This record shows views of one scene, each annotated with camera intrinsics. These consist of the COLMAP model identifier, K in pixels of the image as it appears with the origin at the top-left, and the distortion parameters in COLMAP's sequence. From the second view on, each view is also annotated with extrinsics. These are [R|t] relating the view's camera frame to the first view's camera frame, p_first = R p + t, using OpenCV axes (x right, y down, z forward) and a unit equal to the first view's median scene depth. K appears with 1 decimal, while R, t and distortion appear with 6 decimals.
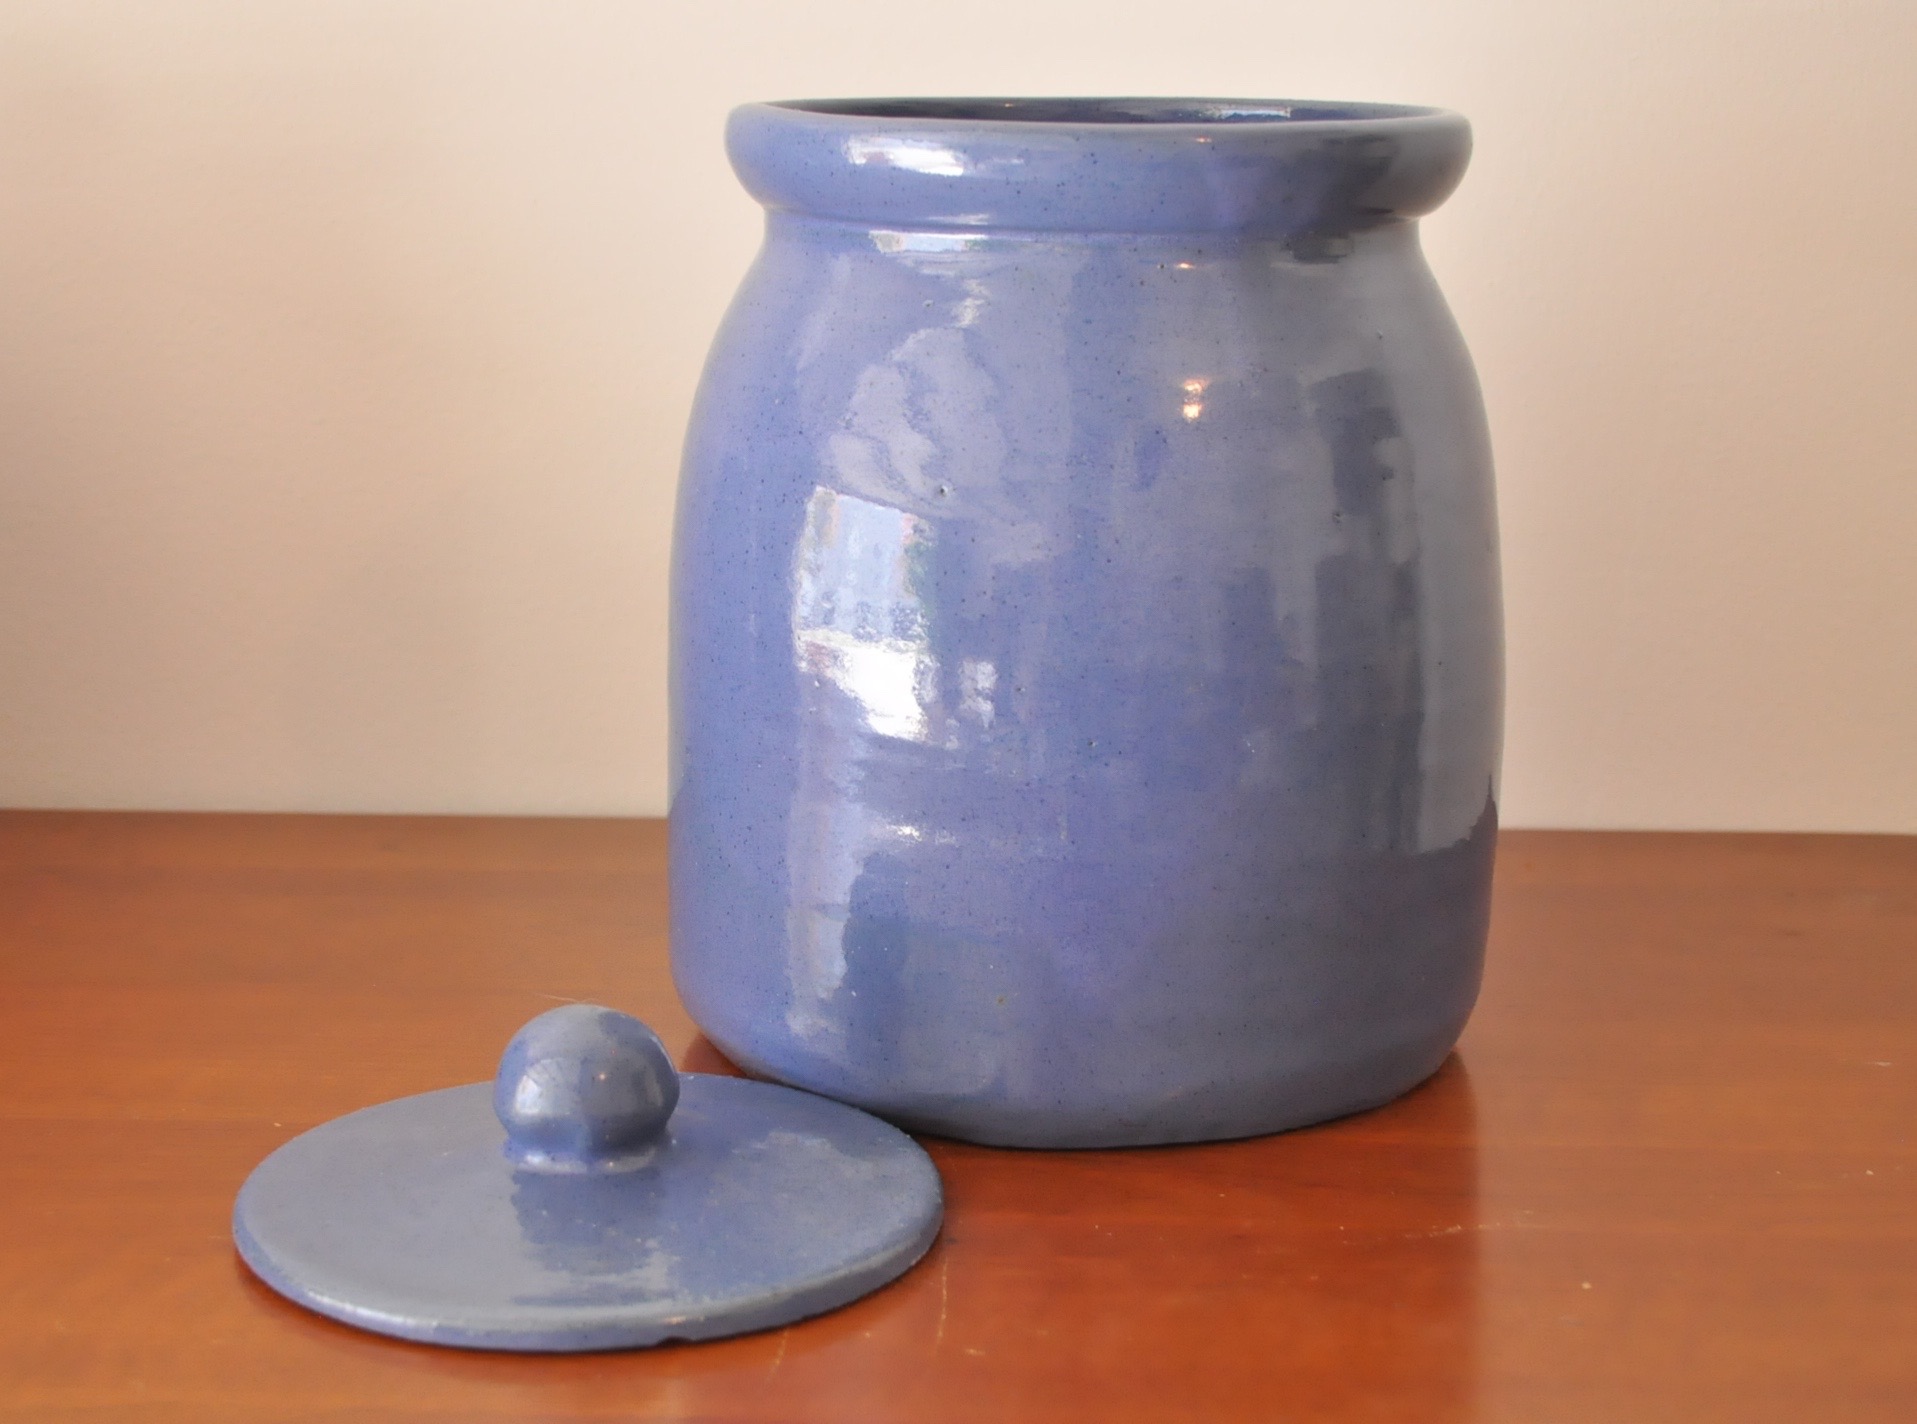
lens RADIAL K [[3068.8, 0, 958.5], [0, 3068.8, 712.0], [0, 0, 1]] dist [0.000765, 0.056577]
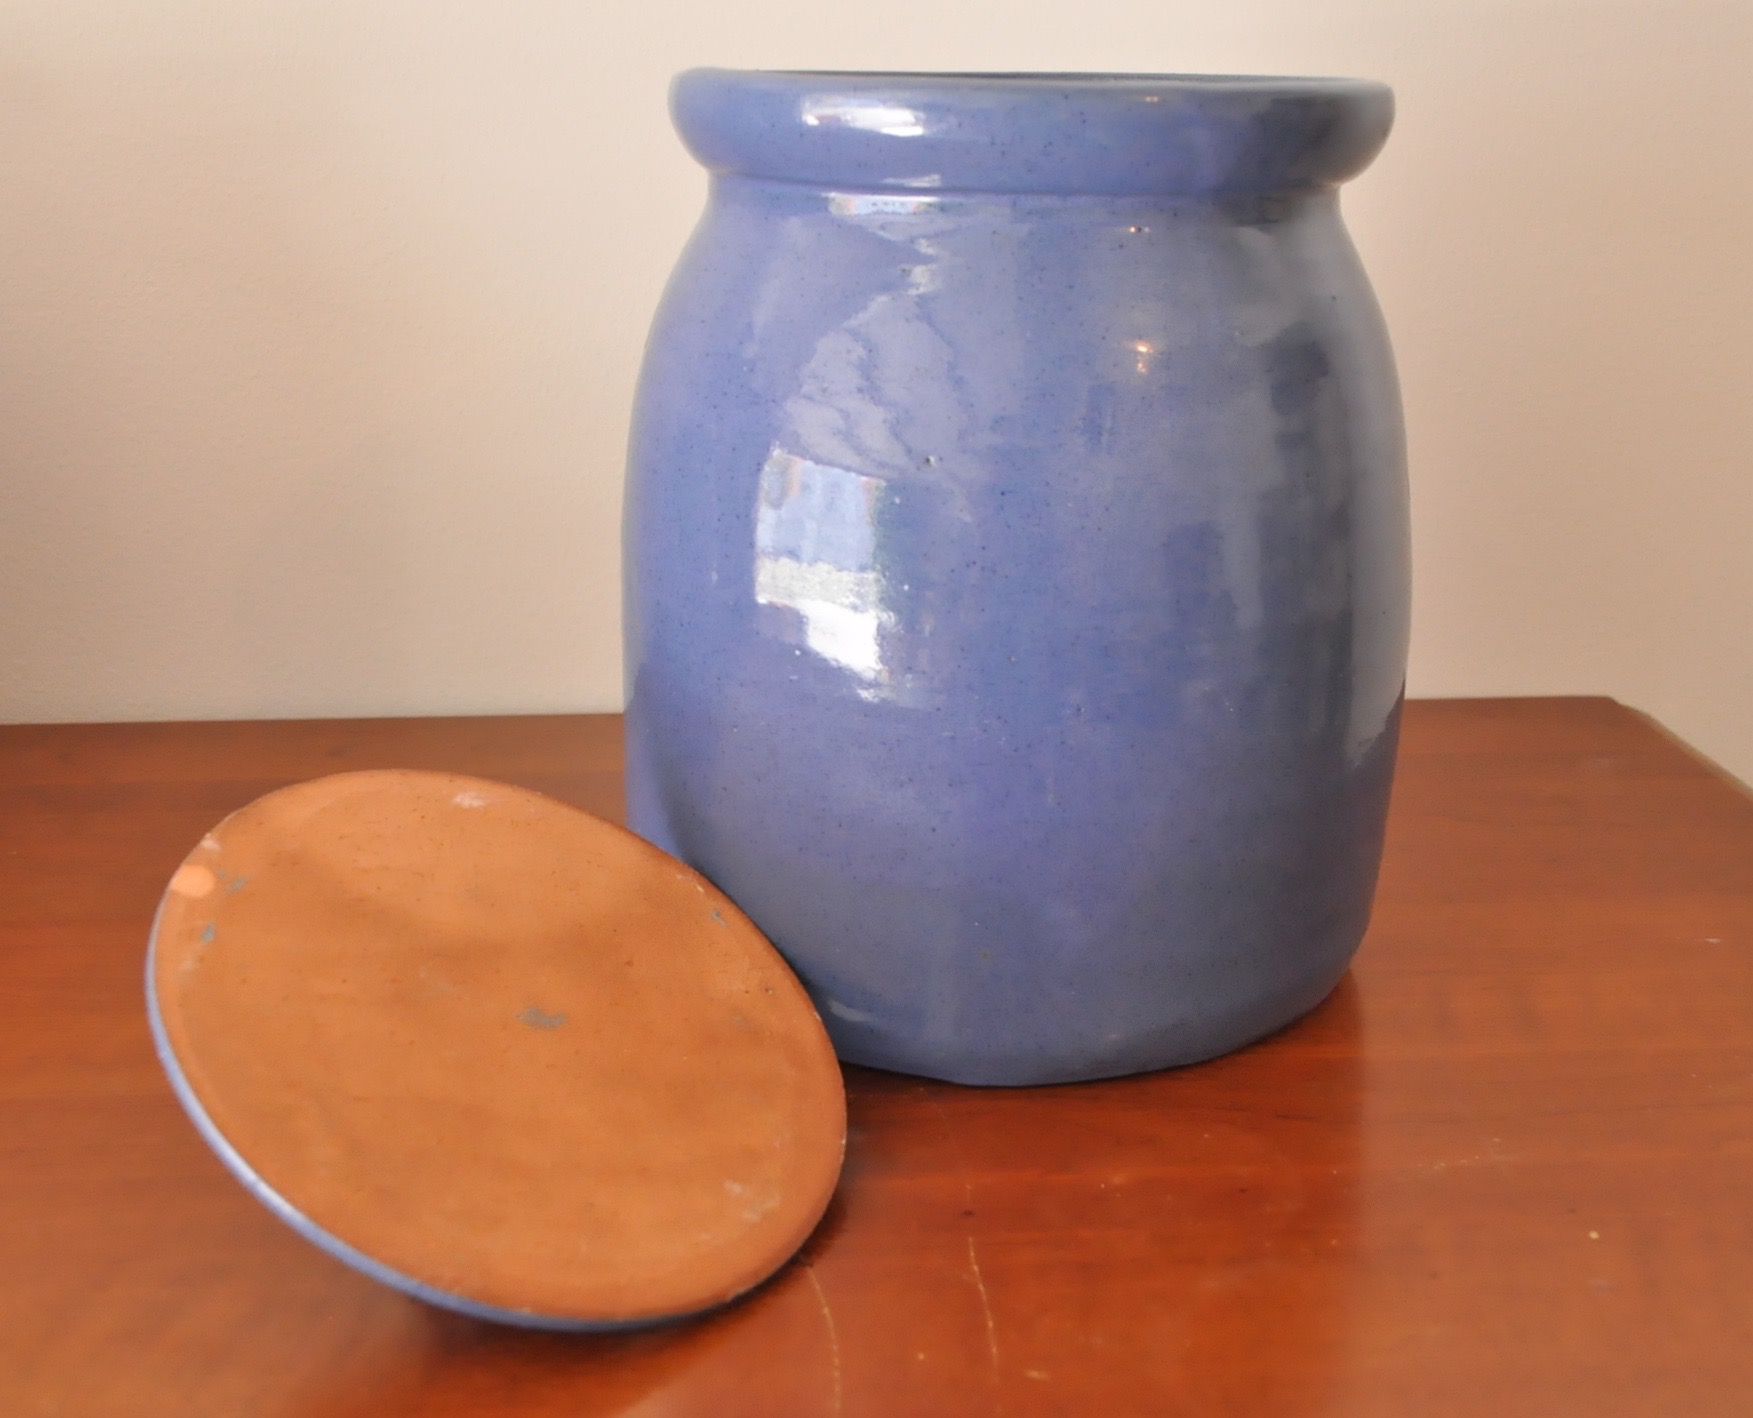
lens RADIAL K [[2014.0, 0, 876.5], [0, 2014.0, 709.0], [0, 0, 1]] dist [0.078889, -0.013718]
pose [[0.993920, -0.032062, 0.105336, -0.087248], [0.022762, 0.995830, 0.088338, -0.046814], [-0.107729, -0.085403, 0.990505, 0.326318]]
